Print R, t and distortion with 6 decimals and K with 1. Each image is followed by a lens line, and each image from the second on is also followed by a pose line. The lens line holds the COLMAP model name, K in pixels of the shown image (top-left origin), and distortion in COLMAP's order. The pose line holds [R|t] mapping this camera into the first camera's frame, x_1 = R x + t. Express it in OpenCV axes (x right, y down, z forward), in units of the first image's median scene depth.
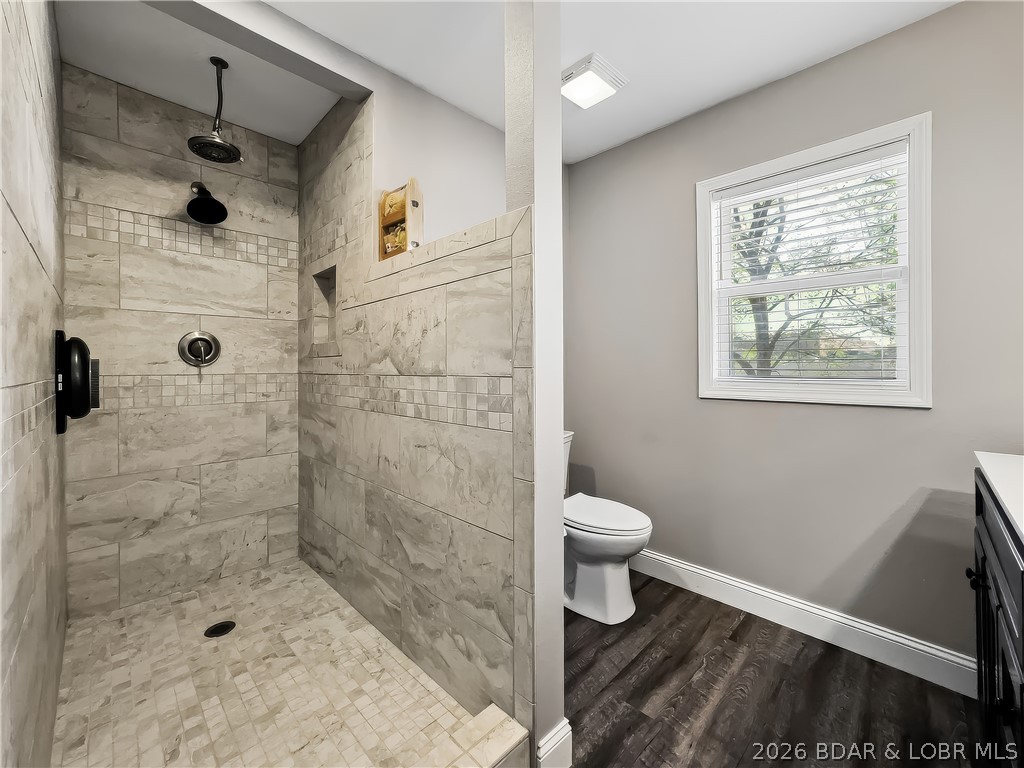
lens RADIAL K [[419.8, 0, 512.3], [0, 419.8, 378.9], [0, 0, 1]] dist [-0.040765, 0.014975]
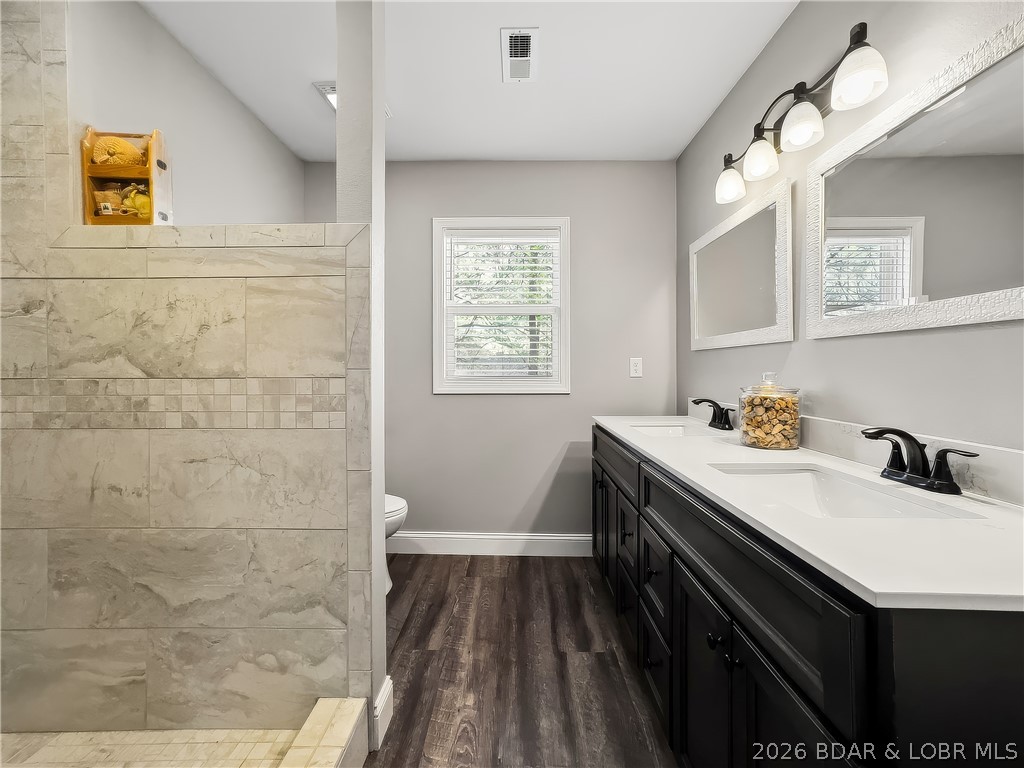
lens RADIAL K [[416.7, 0, 513.0], [0, 416.7, 386.7], [0, 0, 1]] dist [-0.033103, 0.014644]
pose [[0.708500, -0.027130, 0.705189, -0.347104], [0.016418, 0.999624, 0.021962, 0.002080], [-0.705520, -0.003982, 0.708679, -0.045903]]
